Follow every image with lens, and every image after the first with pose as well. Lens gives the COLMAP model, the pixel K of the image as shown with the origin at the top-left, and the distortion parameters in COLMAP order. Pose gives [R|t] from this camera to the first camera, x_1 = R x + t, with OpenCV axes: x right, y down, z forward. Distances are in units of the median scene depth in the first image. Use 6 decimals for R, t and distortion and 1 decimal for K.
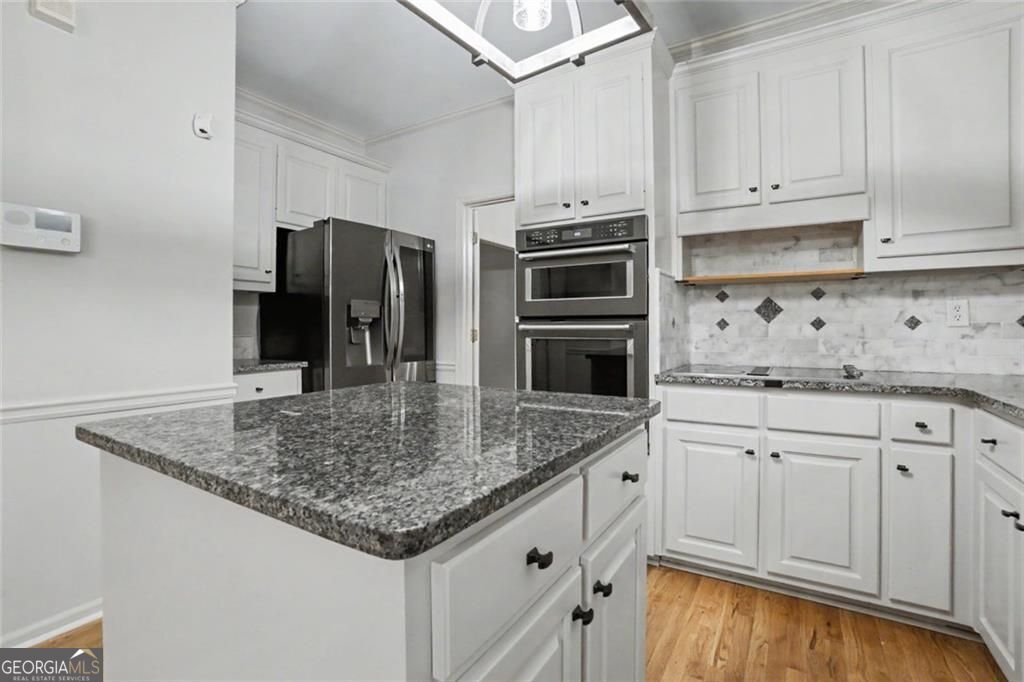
lens RADIAL K [[473.7, 0, 522.1], [0, 473.7, 326.7], [0, 0, 1]] dist [-0.011986, 0.004537]
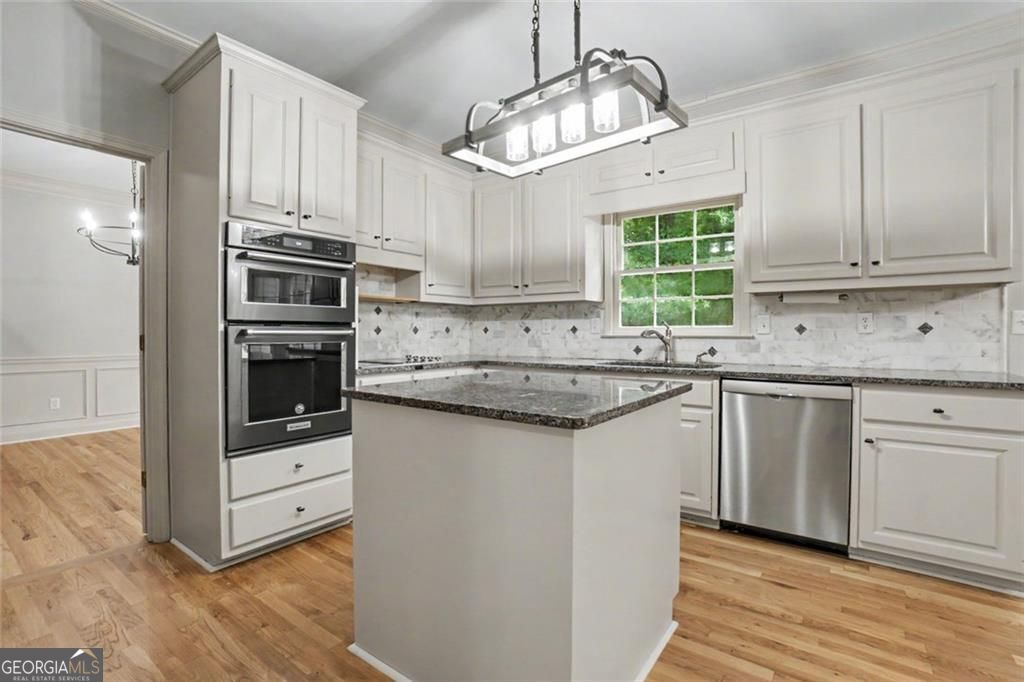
lens RADIAL K [[473.7, 0, 513.2], [0, 473.7, 337.1], [0, 0, 1]] dist [-0.011986, 0.004537]
pose [[0.099278, -0.009762, 0.995012, -0.910649], [-0.001557, 0.999949, 0.009966, -0.000104], [-0.995058, -0.002538, 0.099258, 0.437516]]
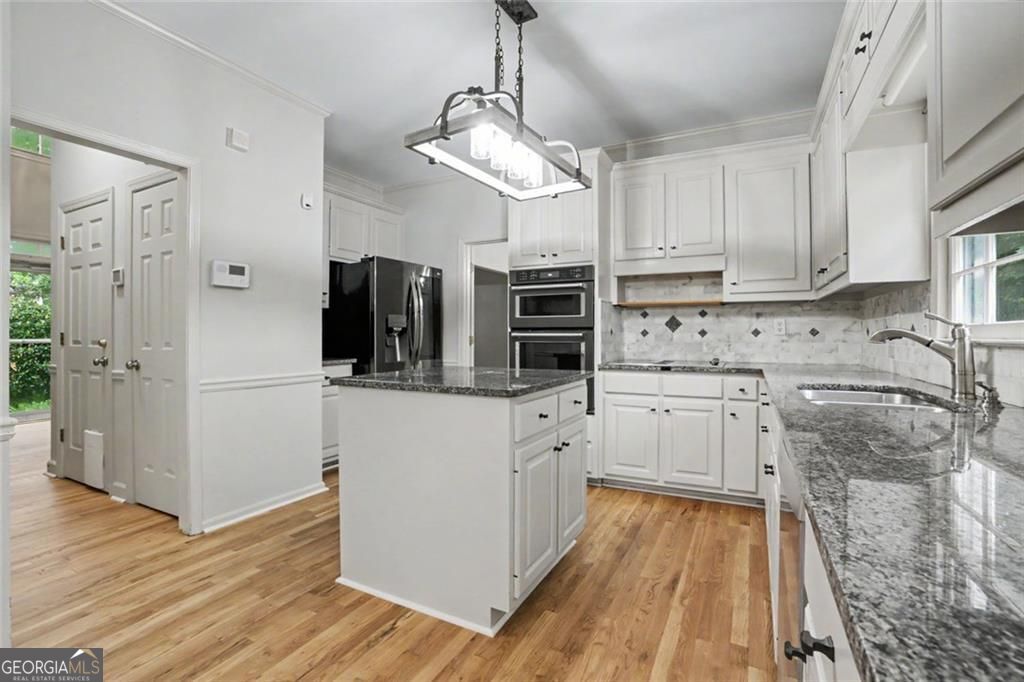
lens RADIAL K [[467.9, 0, 518.6], [0, 467.9, 335.8], [0, 0, 1]] dist [0.001506, -0.000490]
pose [[0.997824, 0.002301, 0.065898, -0.090404], [-0.002606, 0.999986, 0.004531, -0.002152], [-0.065886, -0.004693, 0.997816, -0.542384]]
